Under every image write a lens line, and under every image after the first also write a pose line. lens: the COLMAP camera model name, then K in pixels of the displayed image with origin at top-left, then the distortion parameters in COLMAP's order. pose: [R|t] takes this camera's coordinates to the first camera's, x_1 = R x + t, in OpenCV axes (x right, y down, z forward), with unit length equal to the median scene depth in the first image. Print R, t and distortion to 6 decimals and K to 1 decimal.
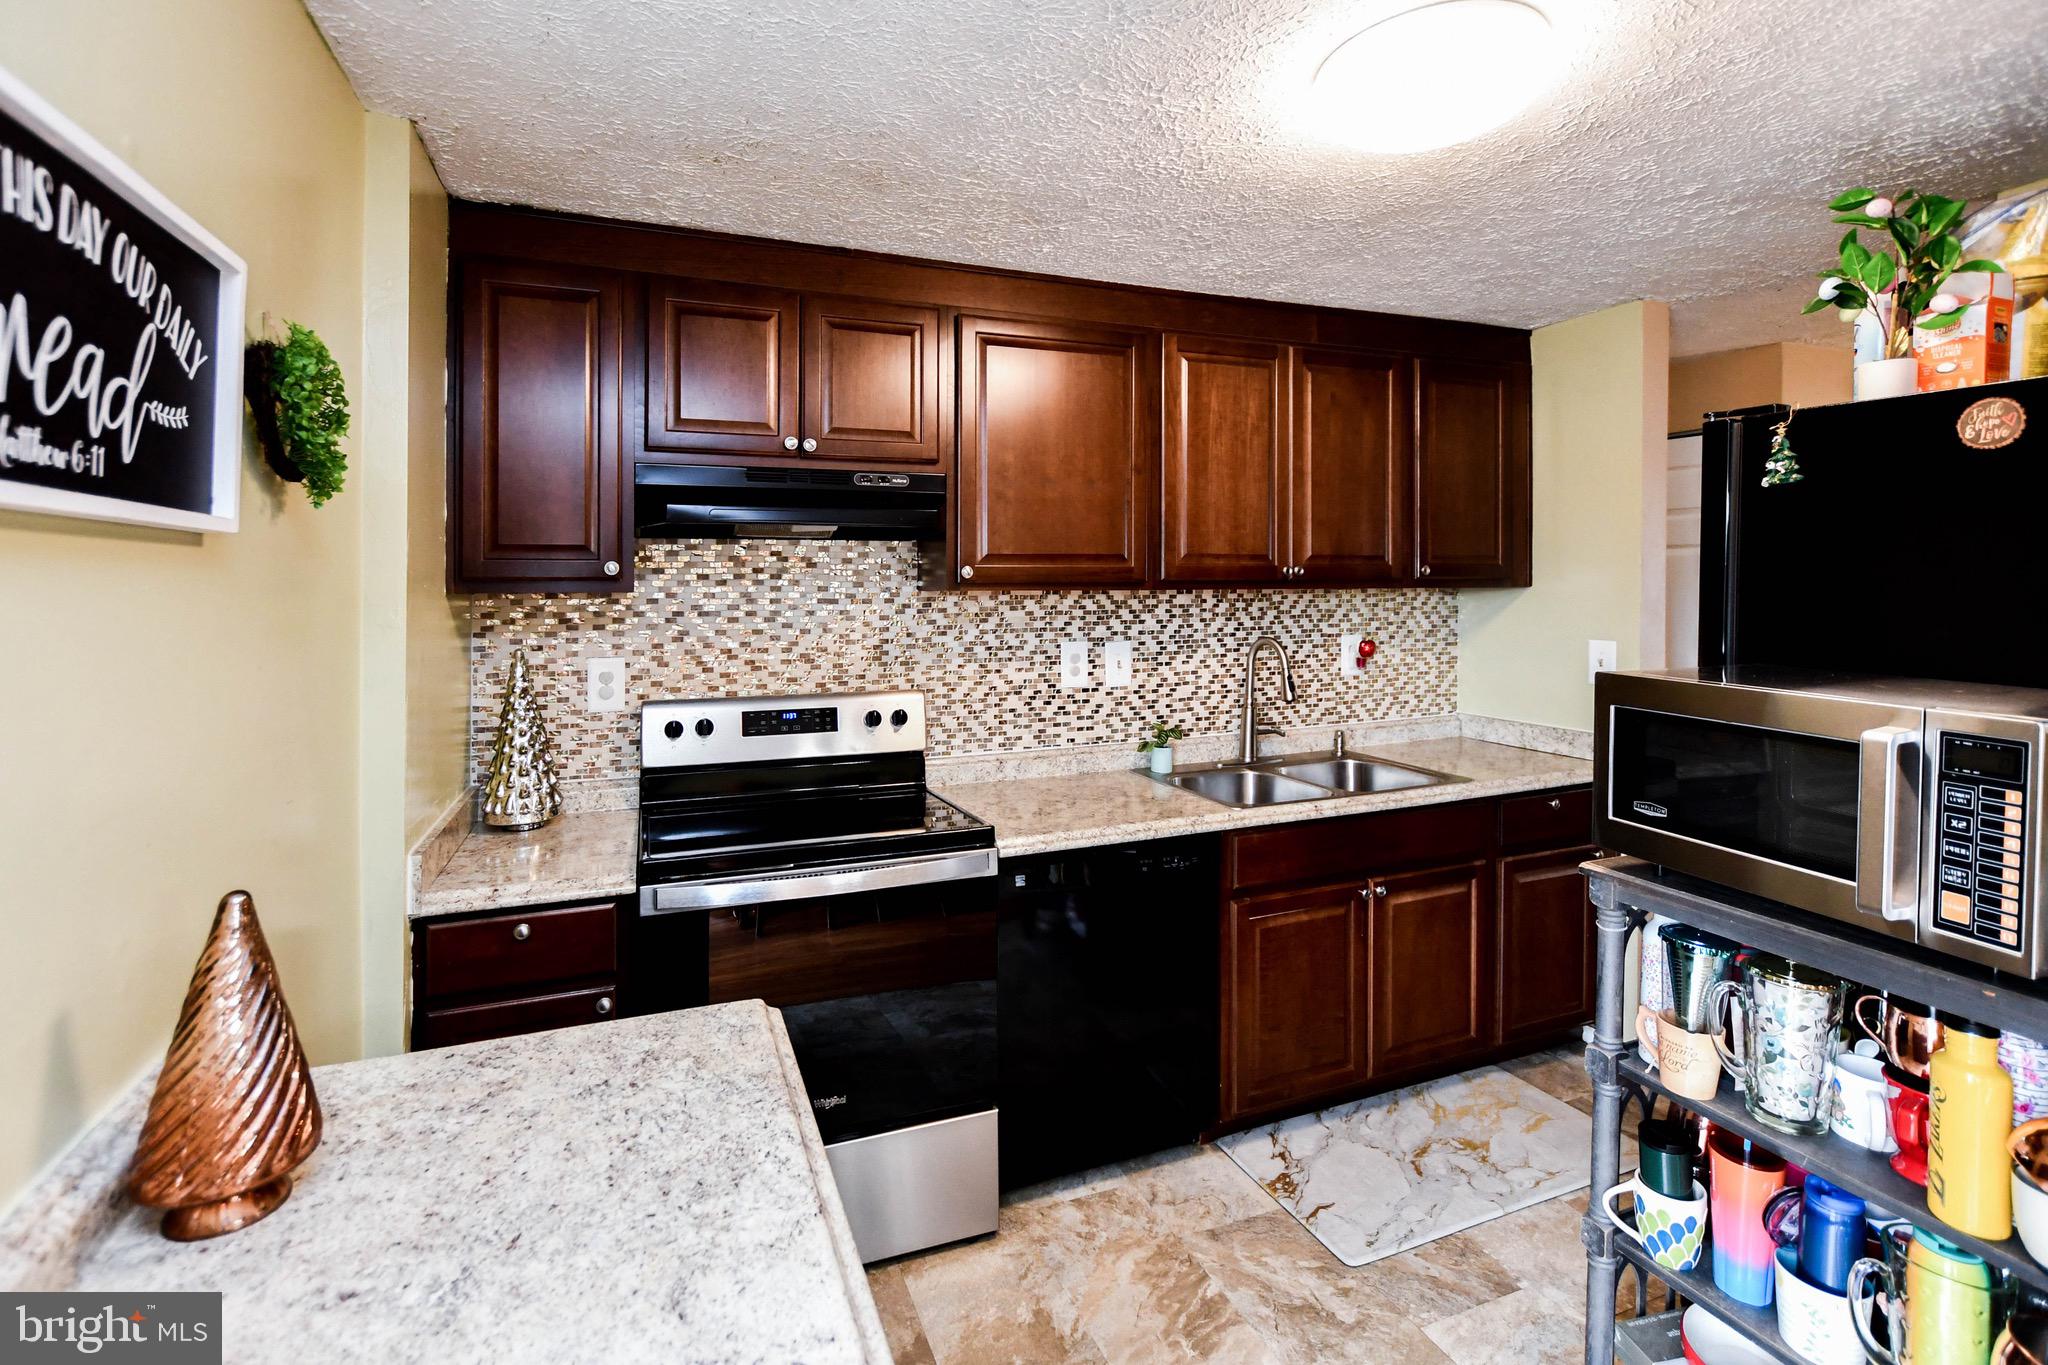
lens RADIAL K [[931.9, 0, 1005.1], [0, 931.9, 590.9], [0, 0, 1]] dist [-0.015692, 0.000000]
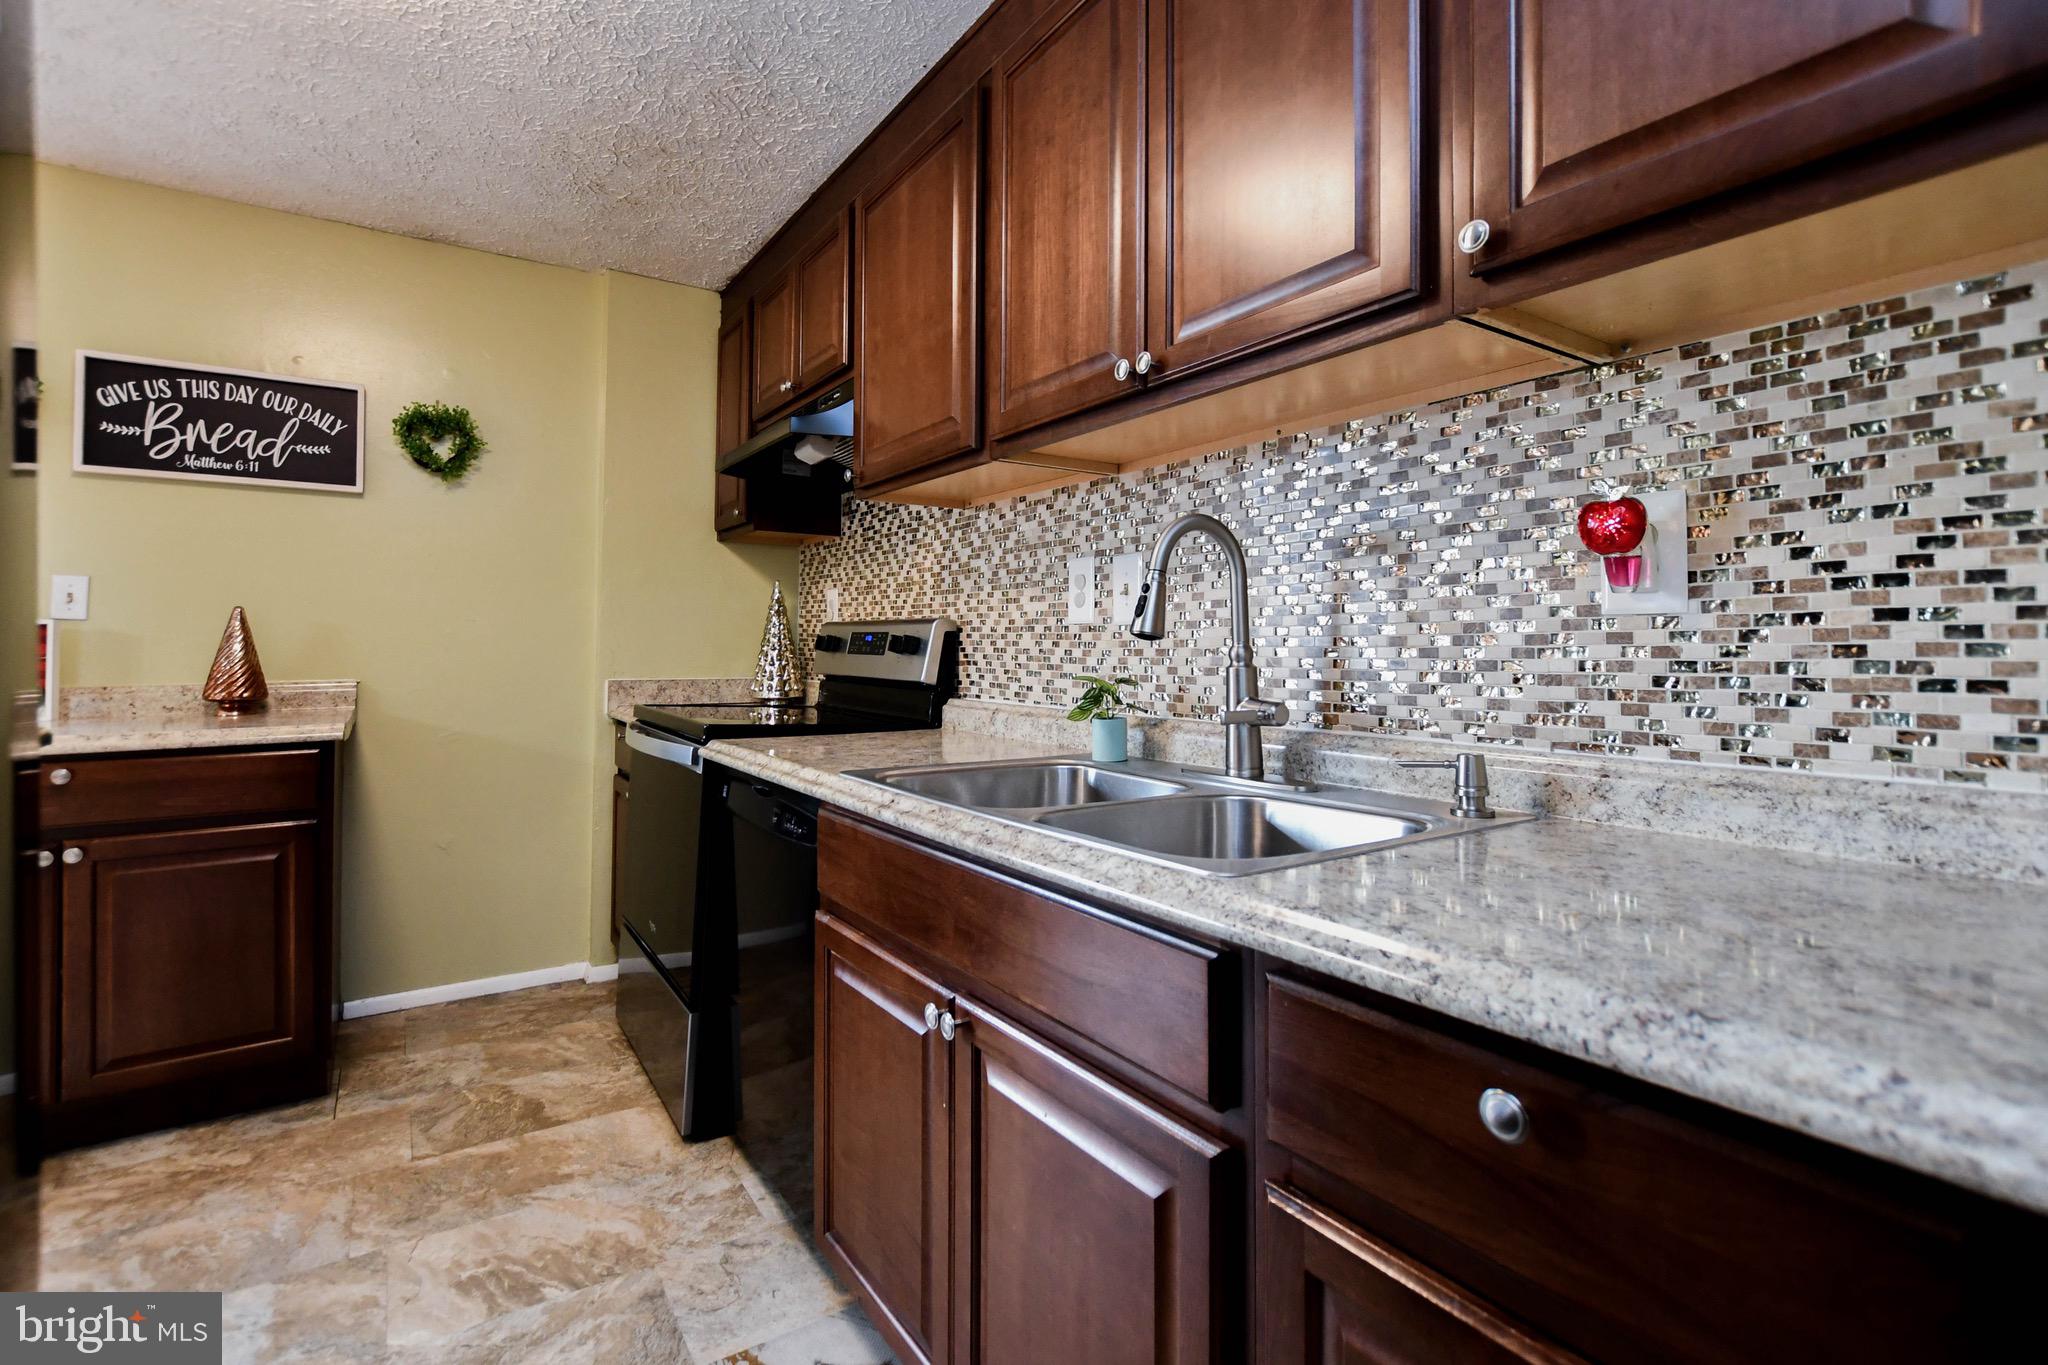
lens RADIAL K [[931.9, 0, 1012.8], [0, 931.9, 629.5], [0, 0, 1]] dist [-0.015692, 0.000000]
pose [[0.213018, -0.010956, -0.976987, 0.755492], [-0.014307, 0.999795, -0.014331, 0.121354], [0.976944, 0.017031, 0.212817, 0.825464]]
